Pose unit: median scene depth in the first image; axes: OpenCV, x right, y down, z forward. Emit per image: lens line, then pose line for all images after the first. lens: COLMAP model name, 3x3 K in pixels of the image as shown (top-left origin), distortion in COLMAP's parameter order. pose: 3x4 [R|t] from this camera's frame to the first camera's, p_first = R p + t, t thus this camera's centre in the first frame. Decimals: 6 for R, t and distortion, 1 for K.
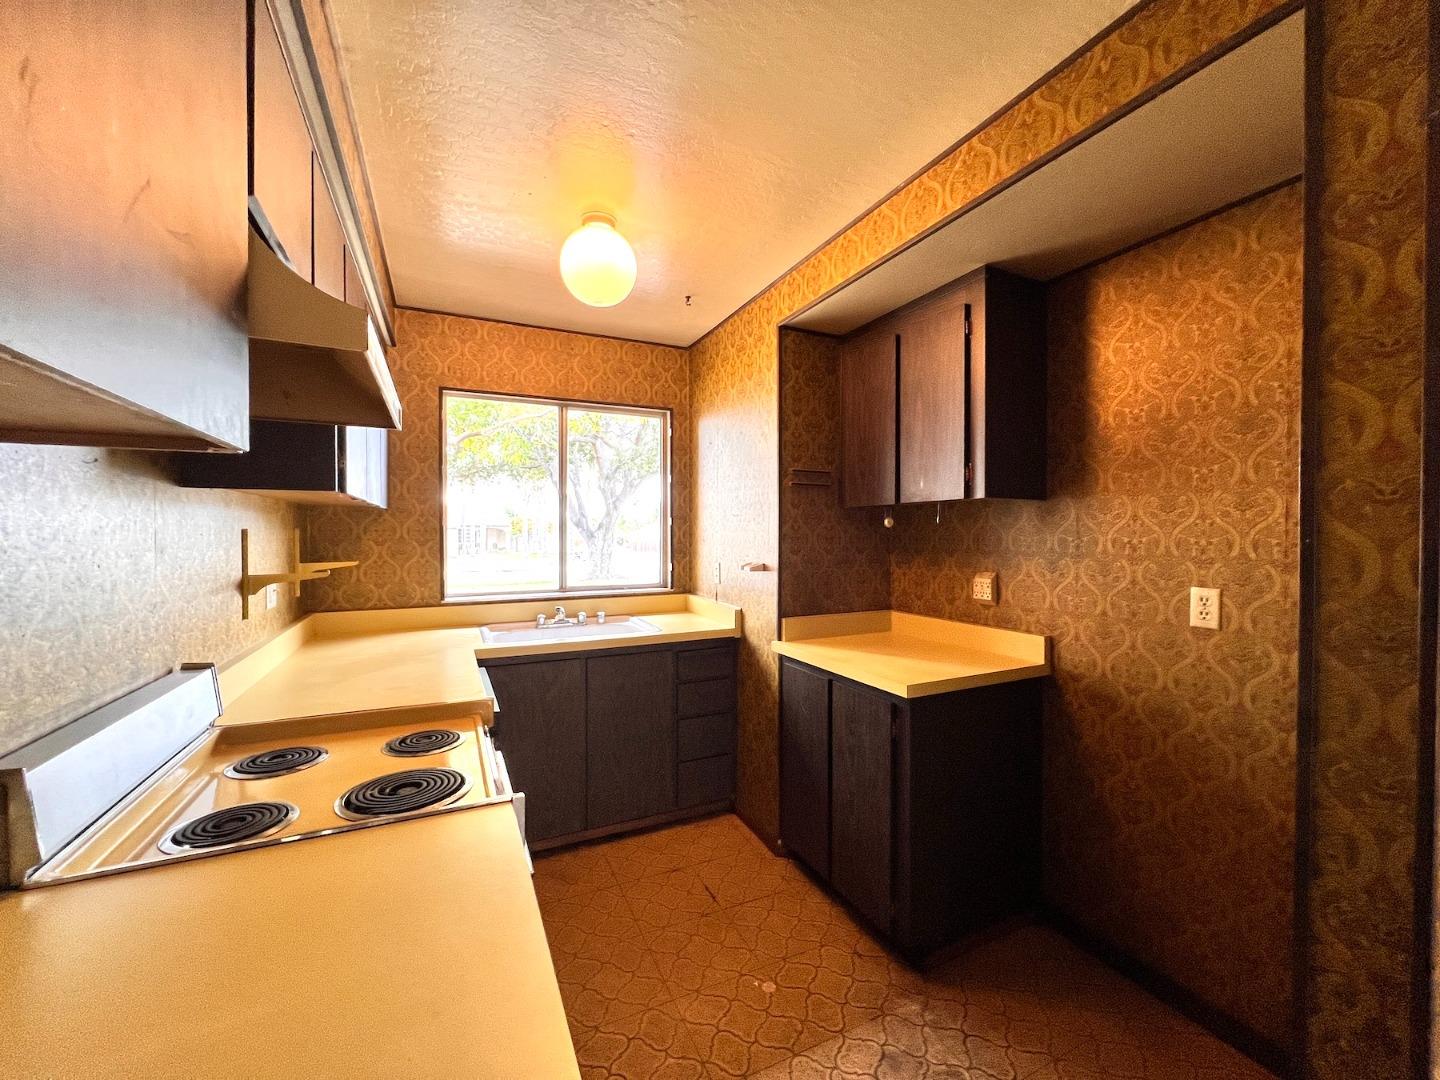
lens RADIAL K [[572.0, 0, 713.0], [0, 572.0, 538.8], [0, 0, 1]] dist [-0.001394, 0.000140]
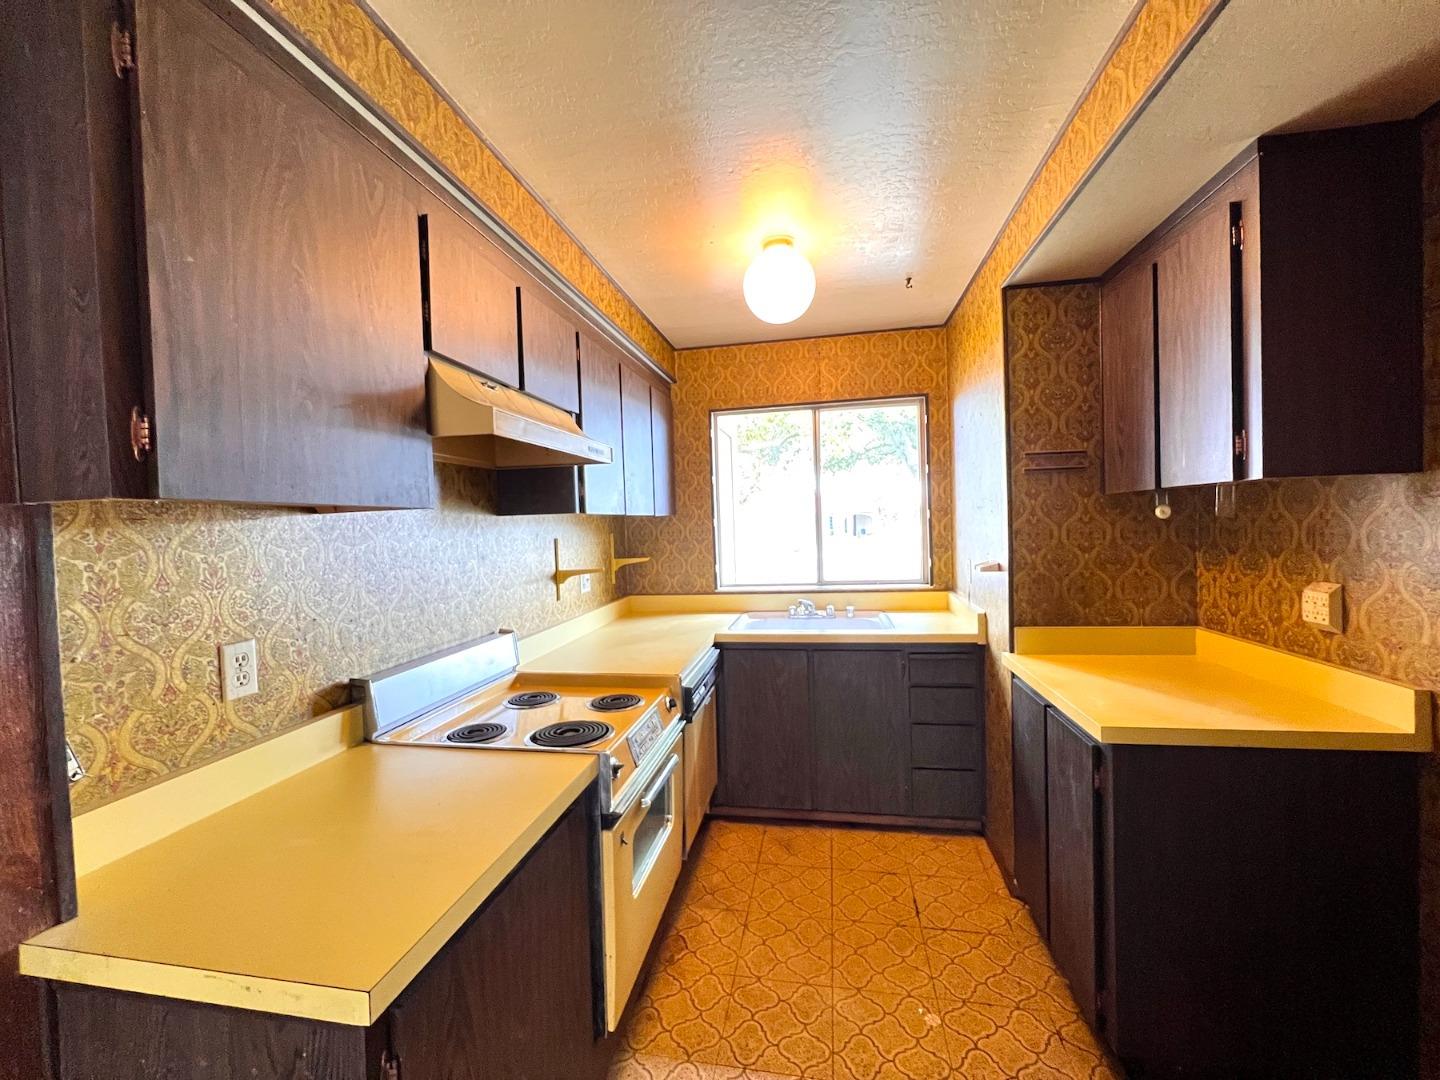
lens RADIAL K [[572.0, 0, 716.1], [0, 572.0, 539.3], [0, 0, 1]] dist [-0.001394, 0.000140]
pose [[0.814363, -0.011782, -0.580236, 0.263282], [0.027713, 0.999443, 0.018600, -0.022698], [0.579694, -0.031227, 0.814236, 0.039880]]
